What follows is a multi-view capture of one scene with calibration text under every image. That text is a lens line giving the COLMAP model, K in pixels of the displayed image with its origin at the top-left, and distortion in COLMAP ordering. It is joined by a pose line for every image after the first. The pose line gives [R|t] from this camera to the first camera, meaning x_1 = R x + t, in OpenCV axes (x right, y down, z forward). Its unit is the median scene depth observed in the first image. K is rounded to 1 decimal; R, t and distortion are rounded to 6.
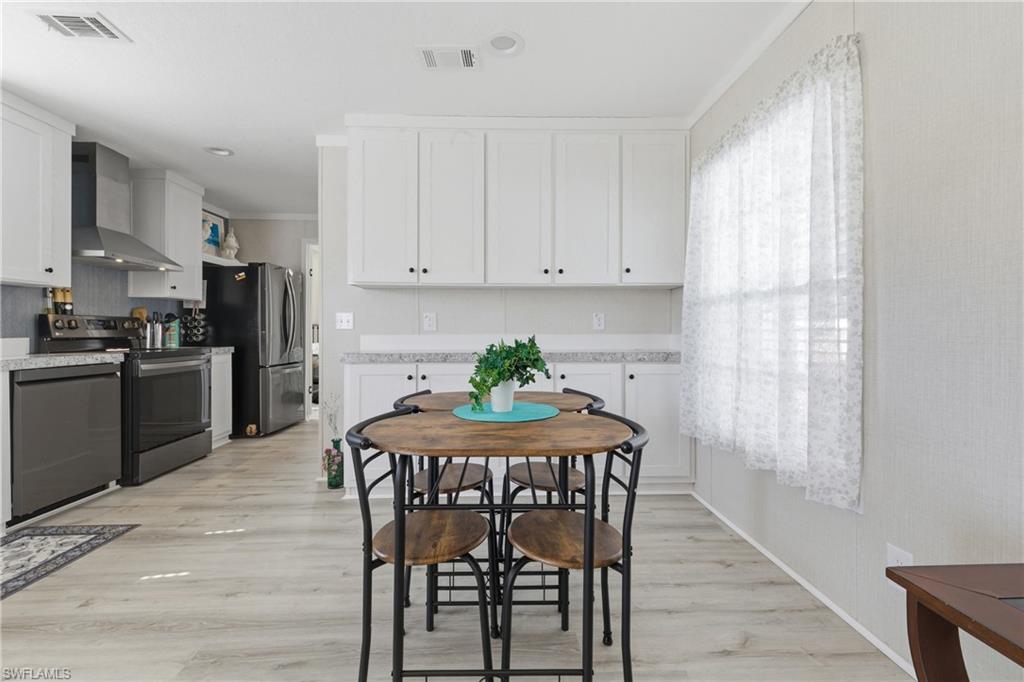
lens RADIAL K [[437.9, 0, 513.0], [0, 437.9, 335.9], [0, 0, 1]] dist [-0.001201, -0.000483]
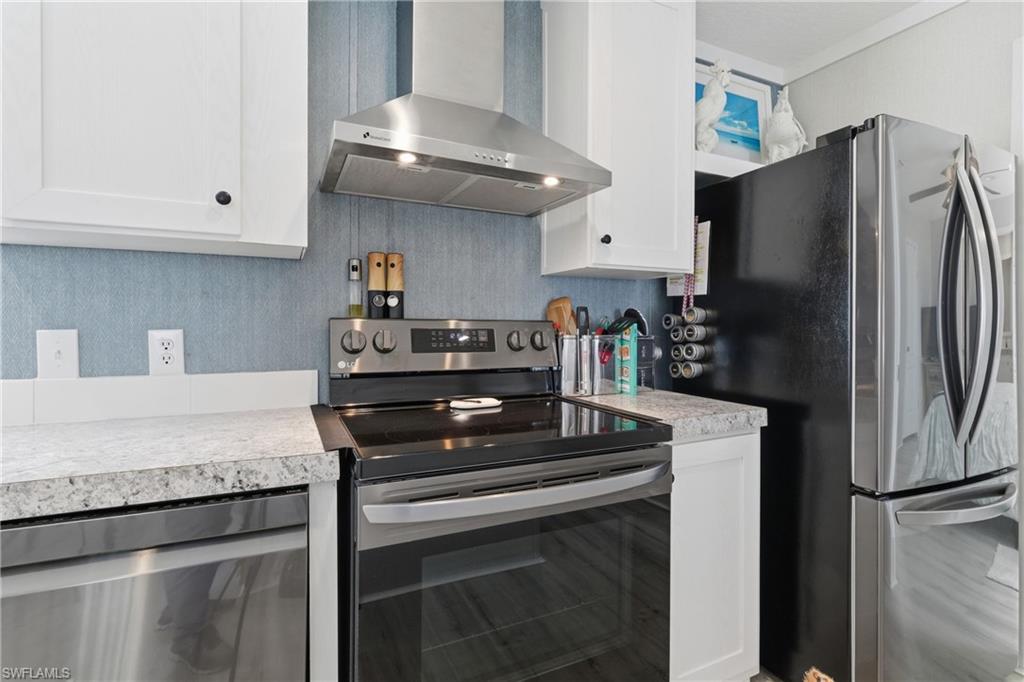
lens RADIAL K [[481.1, 0, 512.0], [0, 481.1, 341.0], [0, 0, 1]] dist [0.000248, -0.000032]
pose [[0.405436, 0.006899, -0.914097, -0.462625], [-0.007517, 0.999963, 0.004213, -0.025480], [0.914092, 0.005163, 0.405473, 0.806072]]
